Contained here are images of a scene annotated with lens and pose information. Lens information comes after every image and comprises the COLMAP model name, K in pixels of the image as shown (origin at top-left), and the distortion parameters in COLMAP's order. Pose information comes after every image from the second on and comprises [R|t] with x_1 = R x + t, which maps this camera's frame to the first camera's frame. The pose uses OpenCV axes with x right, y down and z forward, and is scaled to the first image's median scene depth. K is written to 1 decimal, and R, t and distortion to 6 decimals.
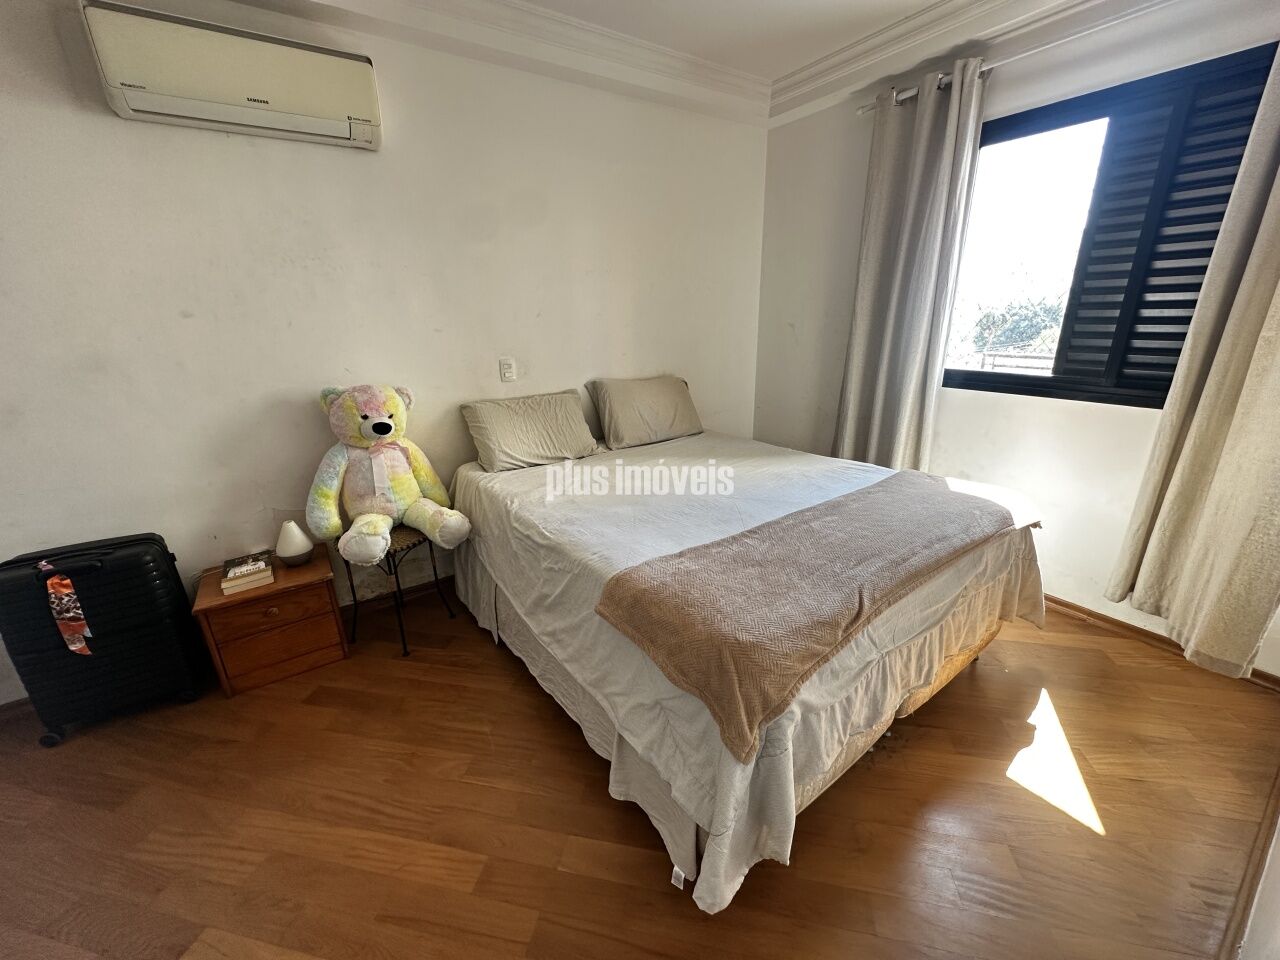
lens RADIAL K [[512.7, 0, 640.2], [0, 512.7, 480.4], [0, 0, 1]] dist [-0.000768, 0.000764]
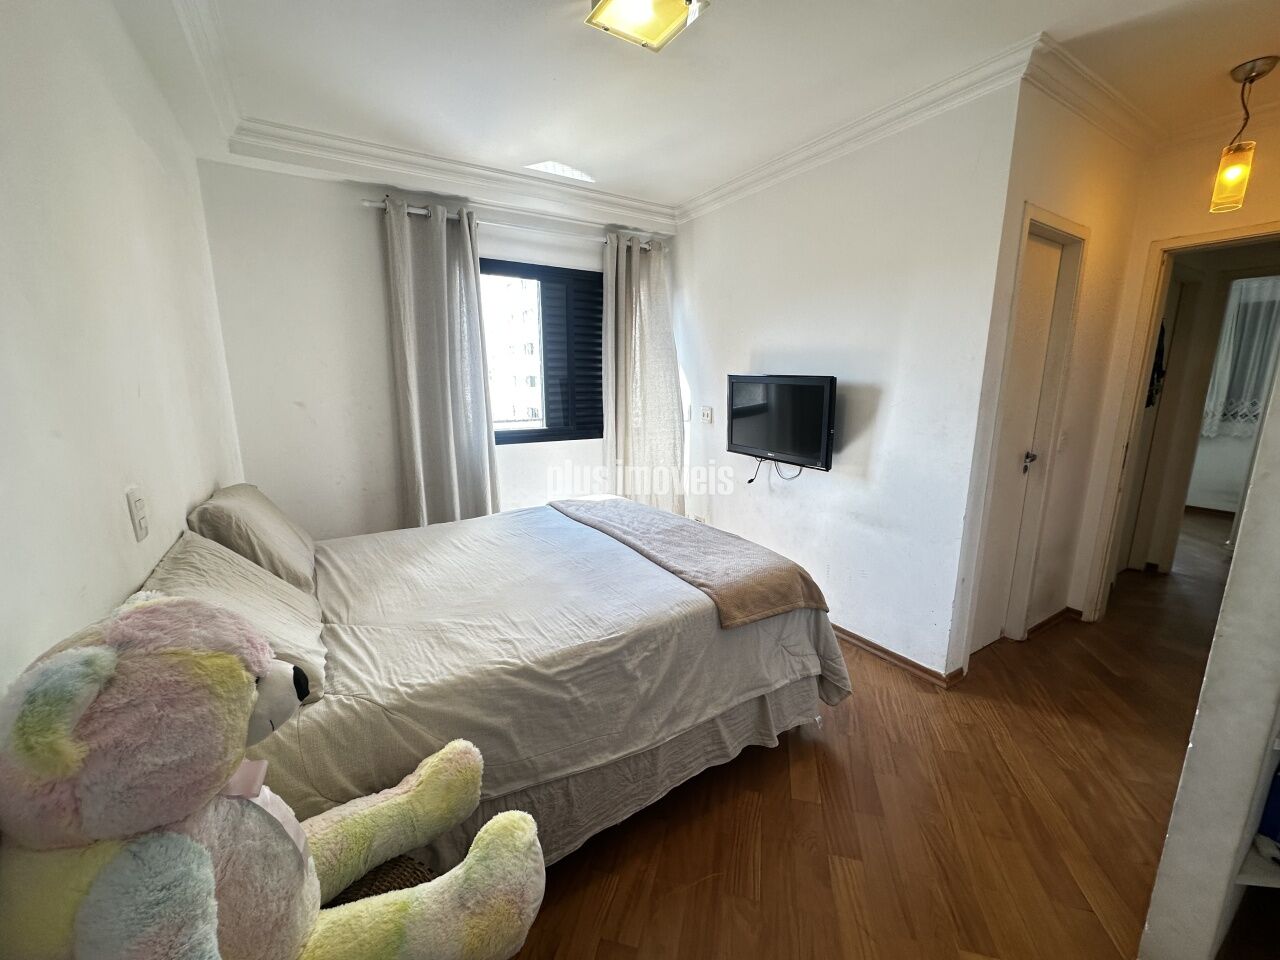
lens RADIAL K [[512.7, 0, 637.8], [0, 512.7, 480.2], [0, 0, 1]] dist [-0.000768, 0.000764]
pose [[0.038739, -0.170252, 0.984639, -0.782129], [0.314363, 0.937422, 0.149720, -0.203460], [-0.948512, 0.303734, 0.089835, 0.646200]]
